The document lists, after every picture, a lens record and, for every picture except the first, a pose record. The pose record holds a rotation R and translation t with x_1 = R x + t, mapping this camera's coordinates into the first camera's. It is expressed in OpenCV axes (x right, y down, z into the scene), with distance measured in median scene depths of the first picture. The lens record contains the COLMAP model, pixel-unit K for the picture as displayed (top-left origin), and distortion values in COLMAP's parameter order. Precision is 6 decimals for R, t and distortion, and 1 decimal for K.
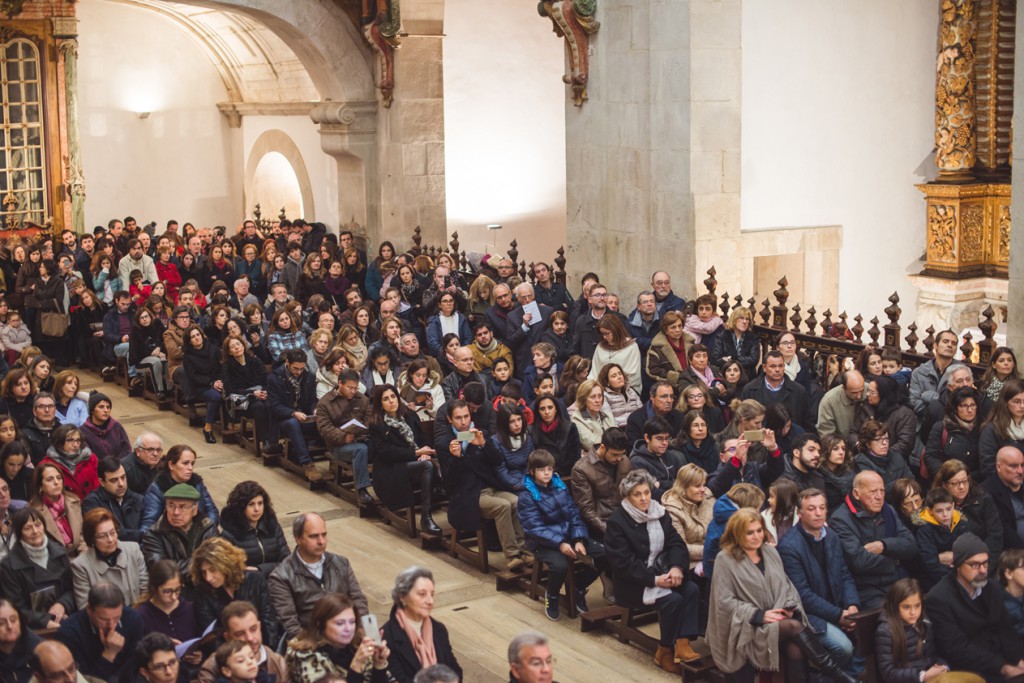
lens RADIAL K [[1470.1, 0, 509.5], [0, 1470.1, 342.4], [0, 0, 1]] dist [-0.134815, 0.066732]
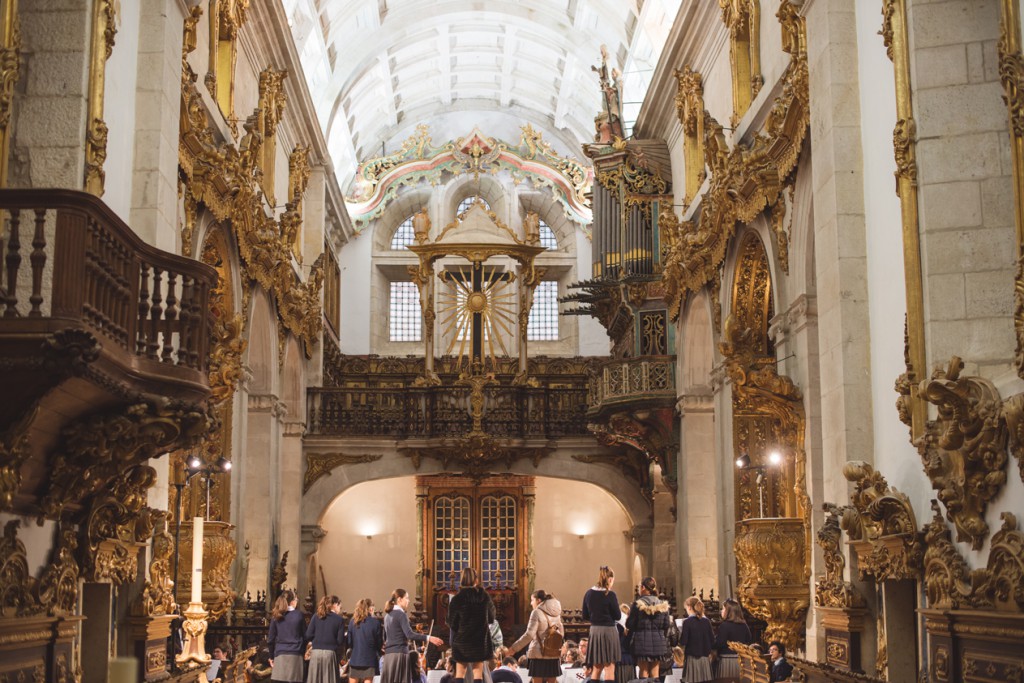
lens RADIAL K [[1470.1, 0, 509.5], [0, 1470.1, 342.4], [0, 0, 1]] dist [-0.134815, 0.066732]
pose [[0.863439, -0.070594, -0.499490, 0.713172], [-0.090567, 0.952378, -0.291159, 0.186276], [0.496257, 0.296635, 0.815927, -0.758577]]
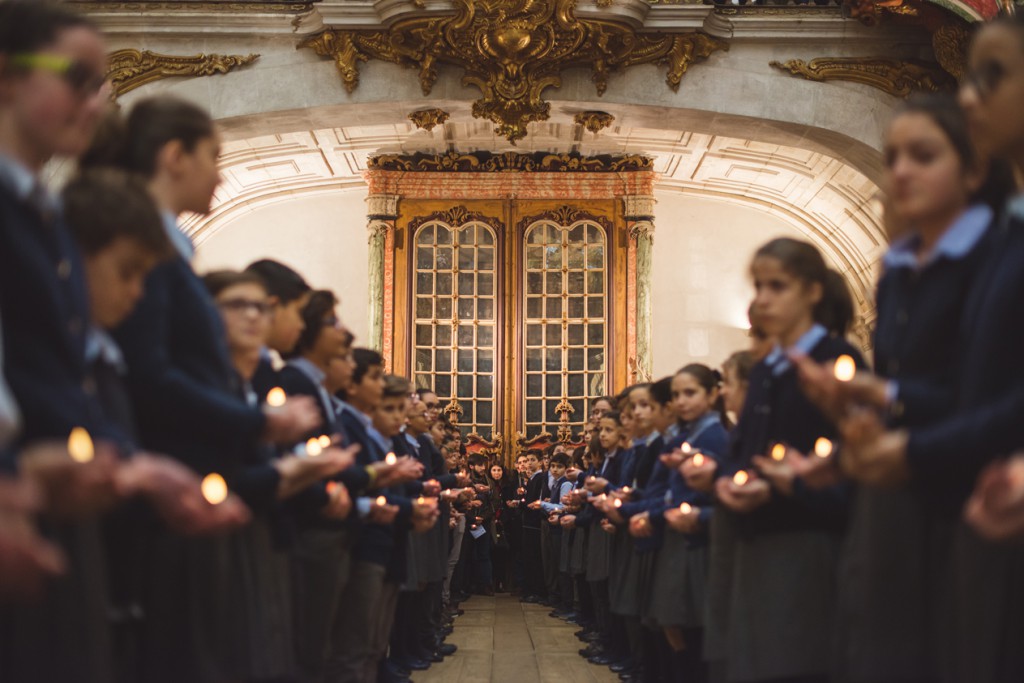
lens RADIAL K [[1470.1, 0, 509.5], [0, 1470.1, 342.4], [0, 0, 1]] dist [-0.134815, 0.066732]
pose [[0.849431, -0.046340, -0.525660, 0.075351], [-0.104547, 0.961613, -0.253712, 0.083099], [0.517239, 0.270467, 0.811980, 0.284180]]
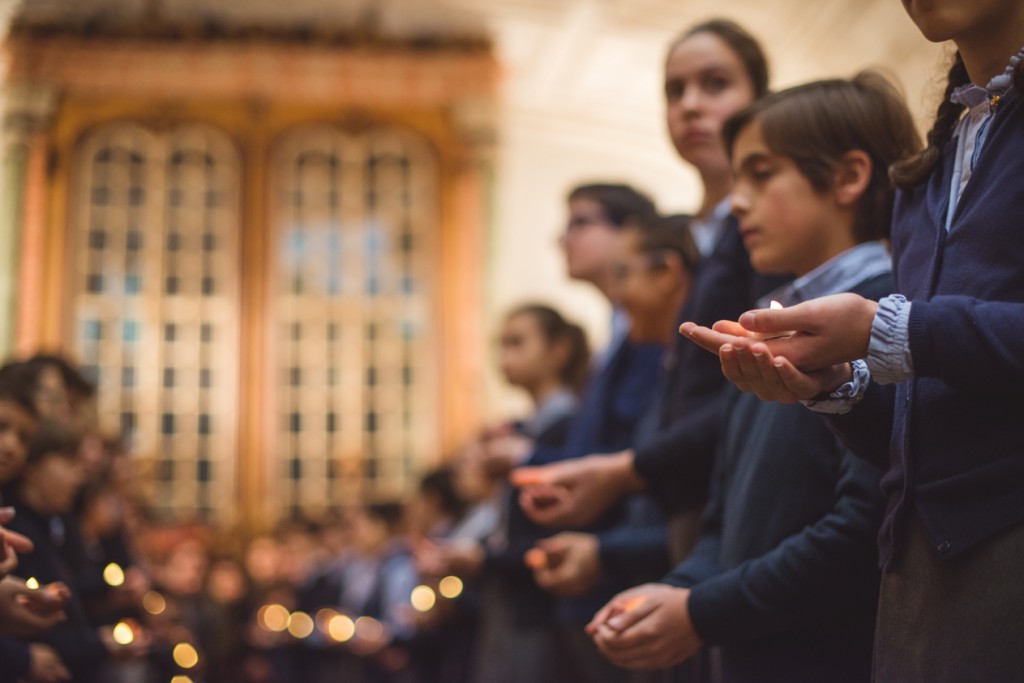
lens RADIAL K [[1470.1, 0, 509.5], [0, 1470.1, 342.4], [0, 0, 1]] dist [-0.134815, 0.066732]
pose [[0.928317, -0.094891, -0.359478, -0.126128], [-0.051172, 0.925069, -0.376336, 0.038659], [0.368252, 0.367755, 0.853901, 0.603637]]
